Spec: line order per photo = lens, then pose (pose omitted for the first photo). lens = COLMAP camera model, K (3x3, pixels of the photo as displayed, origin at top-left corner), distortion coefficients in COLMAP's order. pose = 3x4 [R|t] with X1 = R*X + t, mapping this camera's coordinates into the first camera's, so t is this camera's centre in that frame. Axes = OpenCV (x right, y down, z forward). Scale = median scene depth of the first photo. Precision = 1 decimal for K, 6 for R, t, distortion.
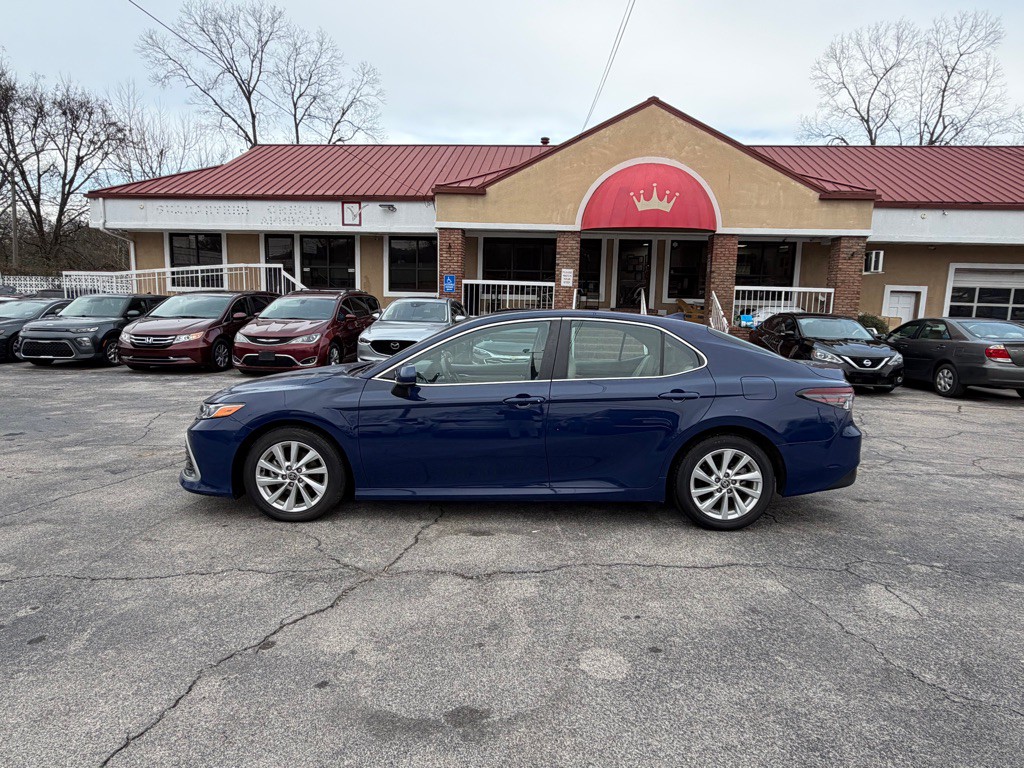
lens RADIAL K [[601.7, 0, 508.3], [0, 601.7, 386.1], [0, 0, 1]] dist [-0.001083, -0.000068]
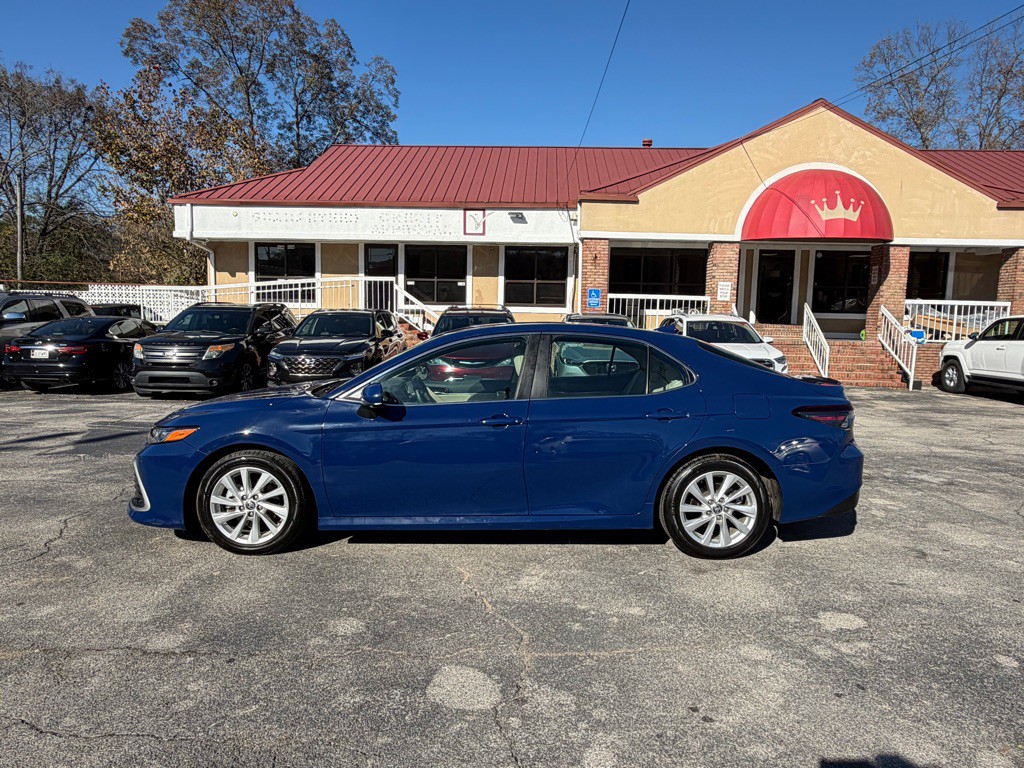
lens RADIAL K [[664.7, 0, 510.8], [0, 664.7, 389.9], [0, 0, 1]] dist [-0.002639, 0.001820]
pose [[0.999044, -0.010009, 0.042550, -0.241731], [0.011161, 0.999575, -0.026915, -0.004439], [-0.042263, 0.027364, 0.998732, -0.000948]]
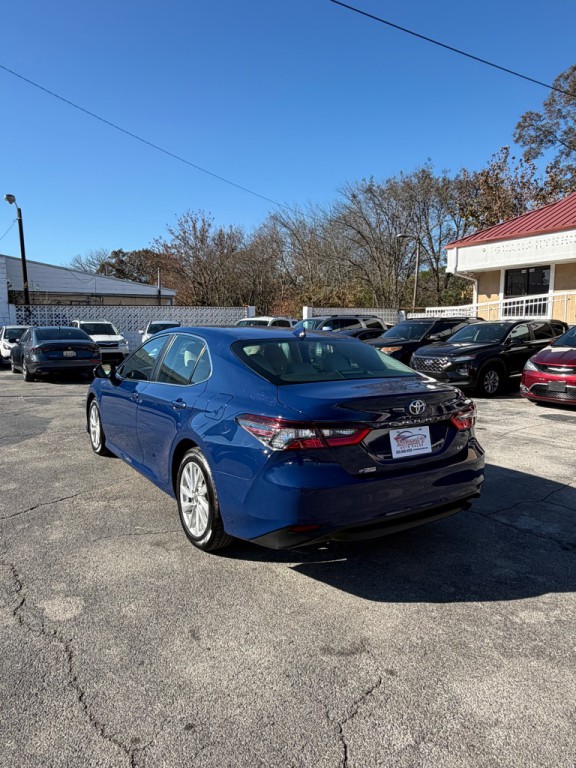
lens RADIAL K [[499.3, 0, 288.0], [0, 499.3, 384.0], [0, 0, 1]] dist [-0.004799, -0.001048]
pose [[0.569872, 0.073648, -0.818426, -0.005207], [-0.099370, 0.994843, 0.020331, -0.017568], [0.815703, 0.069741, 0.574252, 0.138859]]
